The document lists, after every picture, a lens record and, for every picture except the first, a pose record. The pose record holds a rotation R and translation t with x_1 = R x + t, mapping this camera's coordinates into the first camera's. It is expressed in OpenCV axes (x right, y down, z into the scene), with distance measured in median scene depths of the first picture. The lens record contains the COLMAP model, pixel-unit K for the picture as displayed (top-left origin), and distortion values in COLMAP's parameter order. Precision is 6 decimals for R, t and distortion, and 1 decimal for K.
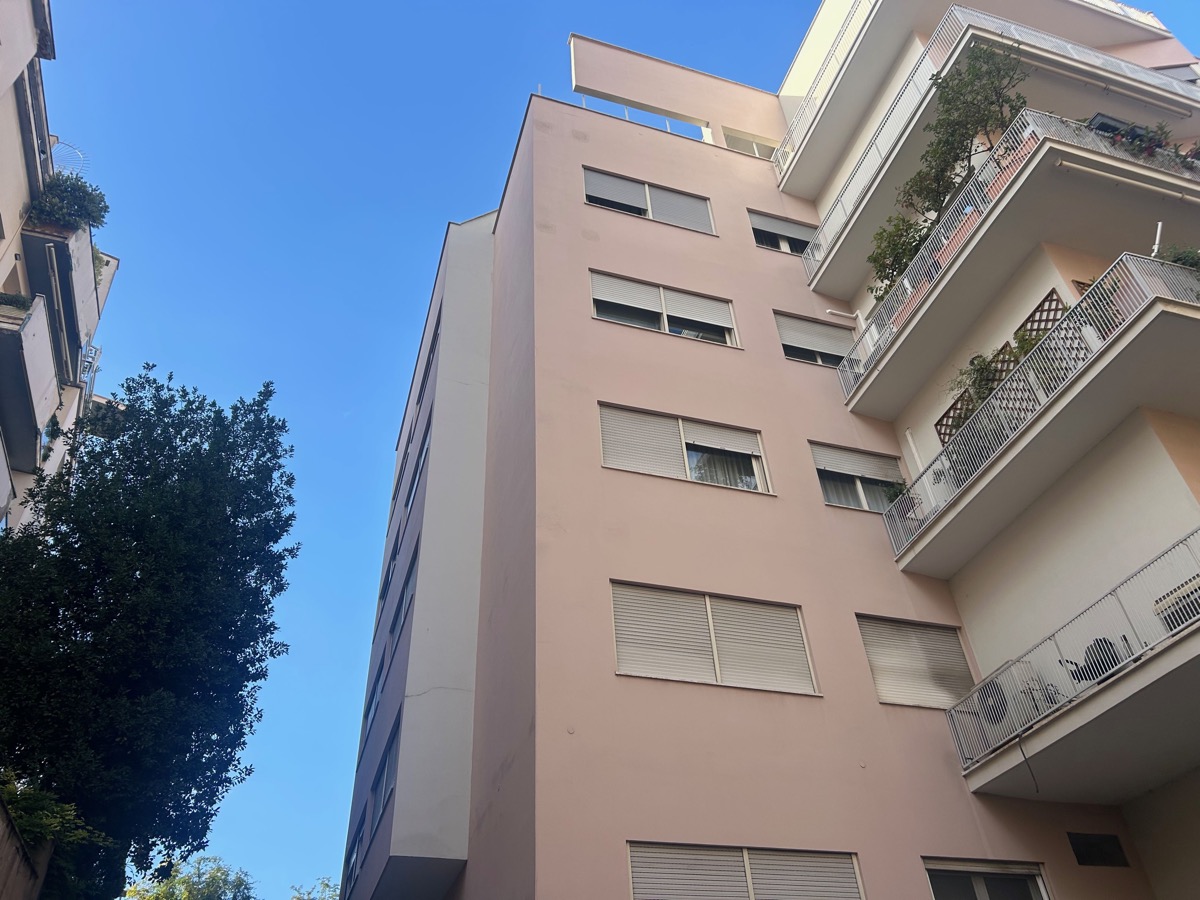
lens RADIAL K [[912.3, 0, 600.0], [0, 912.3, 450.0], [0, 0, 1]] dist [0.076581, -0.091838]
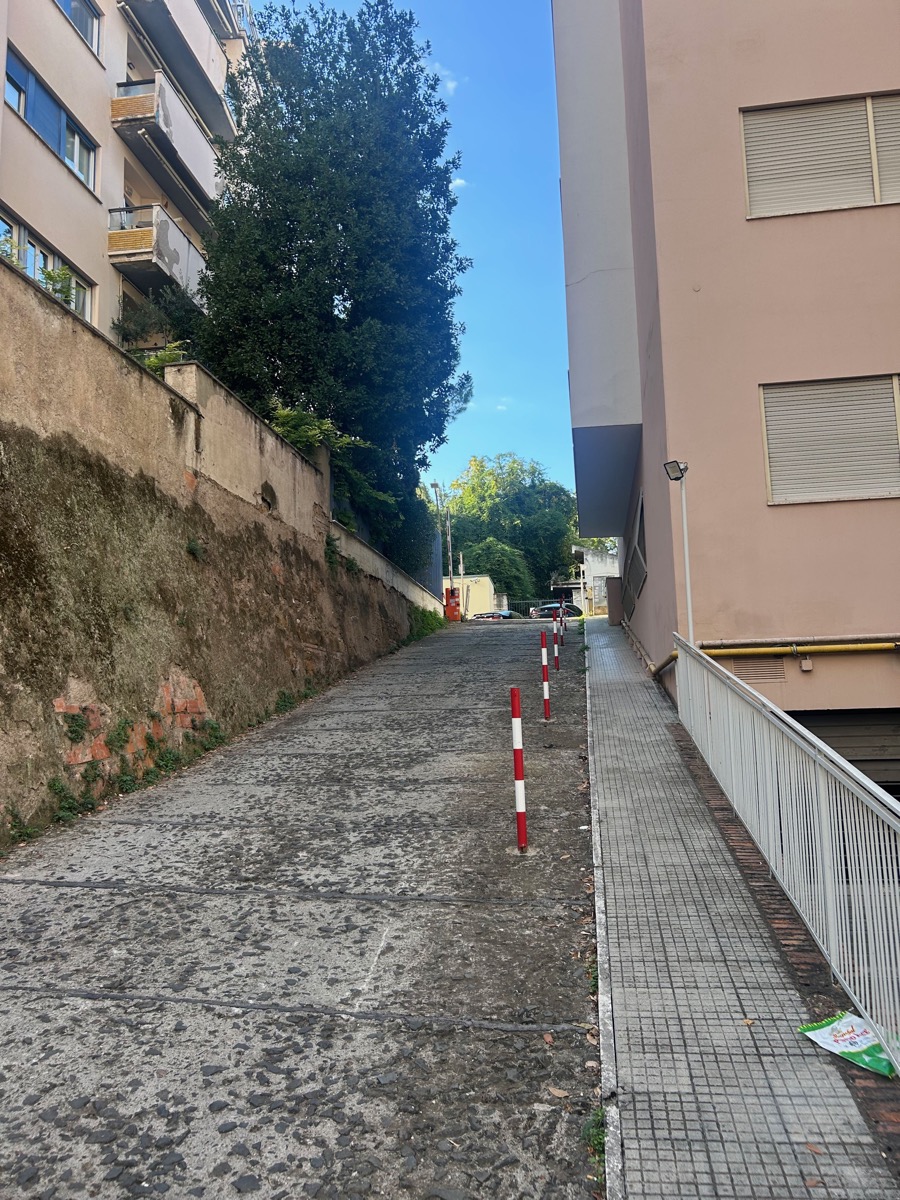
lens RADIAL K [[912.3, 0, 450.0], [0, 912.3, 600.0], [0, 0, 1]] dist [0.076581, -0.091838]
pose [[0.889635, -0.029563, -0.455714, 0.128255], [0.275982, 0.829864, 0.484933, 0.021942], [0.363844, -0.557182, 0.746435, -0.014225]]
